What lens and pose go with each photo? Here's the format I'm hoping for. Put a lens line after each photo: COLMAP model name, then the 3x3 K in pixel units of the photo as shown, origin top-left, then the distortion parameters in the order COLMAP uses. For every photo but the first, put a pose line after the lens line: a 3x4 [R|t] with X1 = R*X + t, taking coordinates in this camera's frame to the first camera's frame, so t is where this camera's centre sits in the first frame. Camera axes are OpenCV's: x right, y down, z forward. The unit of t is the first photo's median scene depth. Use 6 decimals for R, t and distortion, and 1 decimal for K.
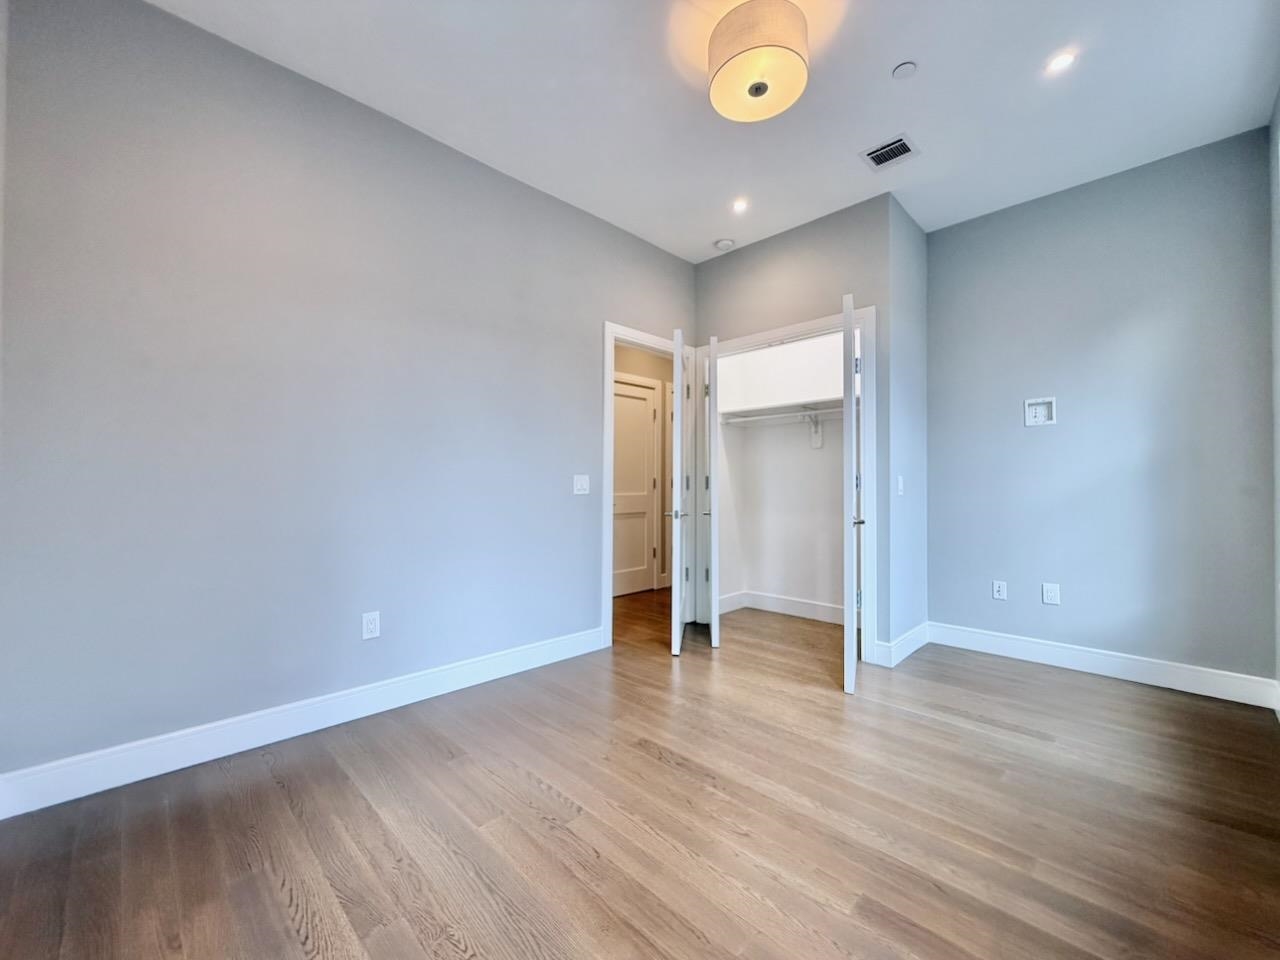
lens RADIAL K [[516.8, 0, 643.1], [0, 516.8, 474.2], [0, 0, 1]] dist [-0.001415, -0.000021]
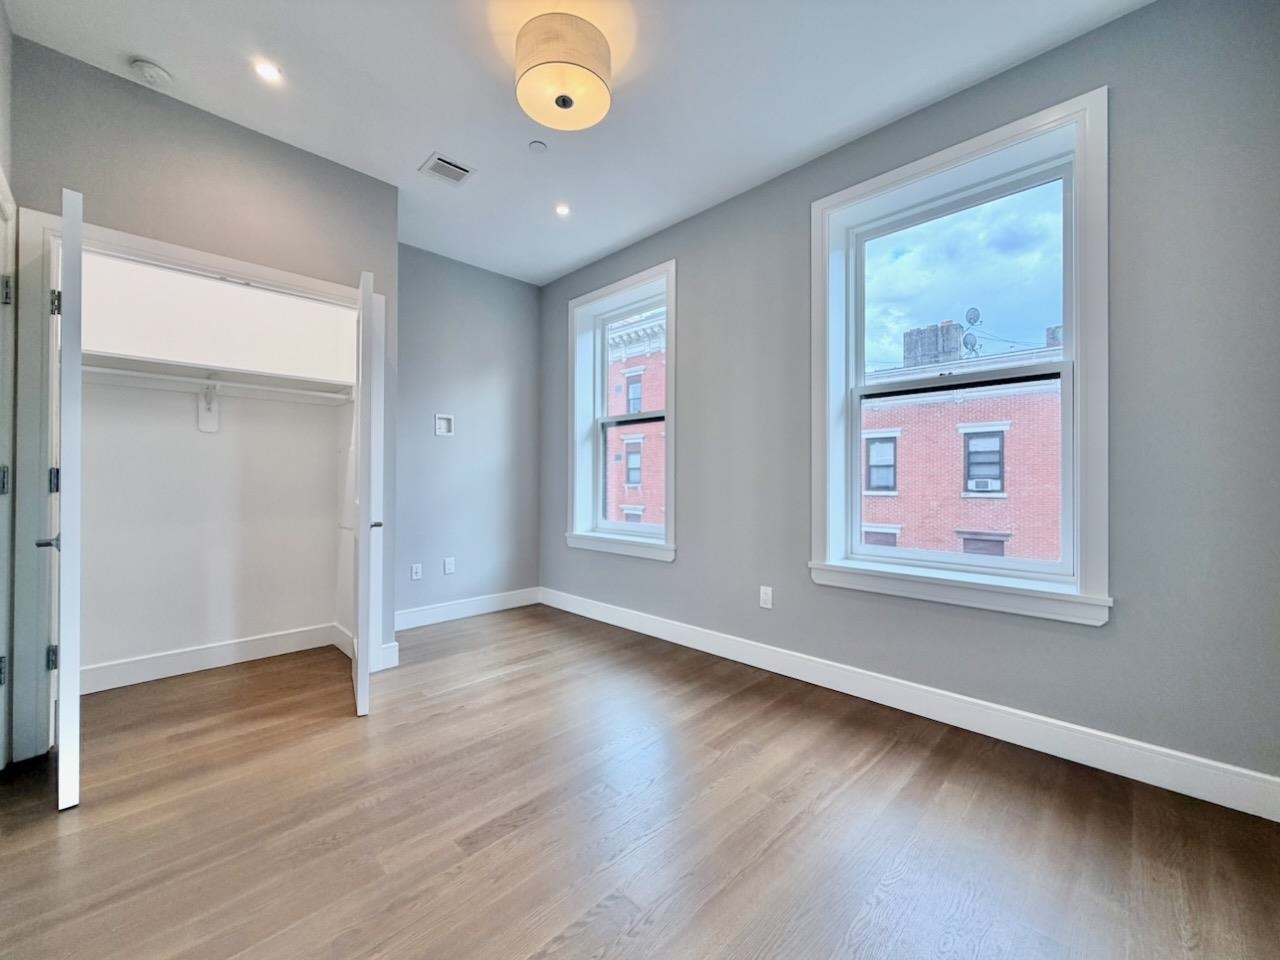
lens RADIAL K [[516.8, 0, 623.7], [0, 516.8, 478.2], [0, 0, 1]] dist [-0.001415, -0.000021]
pose [[0.012598, 0.001280, 0.999920, -0.672509], [-0.024169, 0.999707, -0.000976, 0.001307], [-0.999629, -0.024154, 0.012625, 0.722186]]
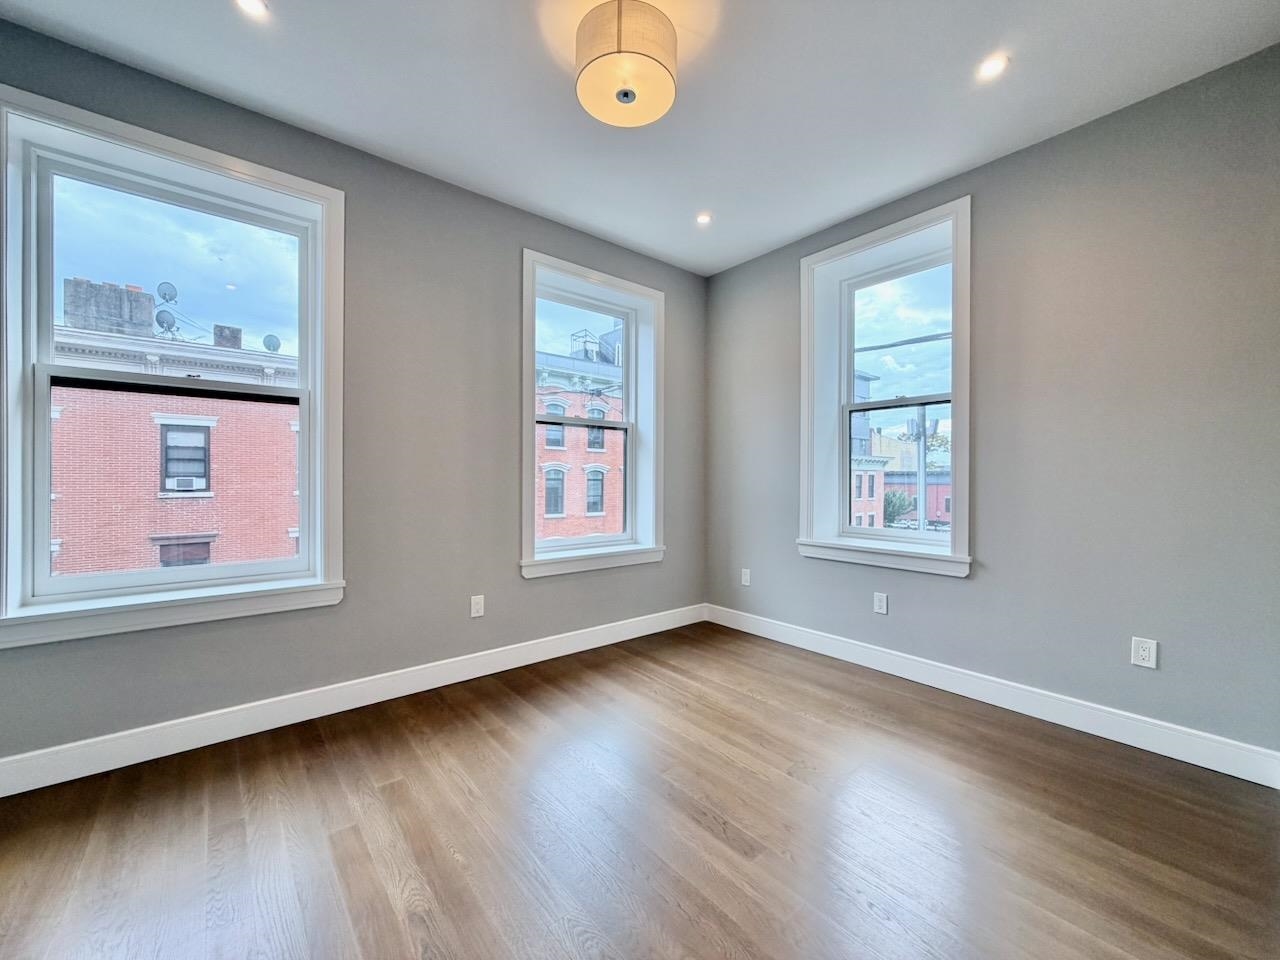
lens RADIAL K [[516.8, 0, 646.7], [0, 516.8, 480.7], [0, 0, 1]] dist [-0.001415, -0.000021]
pose [[-0.996284, -0.007799, 0.085771, 0.081168], [-0.009357, 0.999798, -0.017773, -0.007332], [-0.085615, -0.018510, -0.996156, 1.637560]]
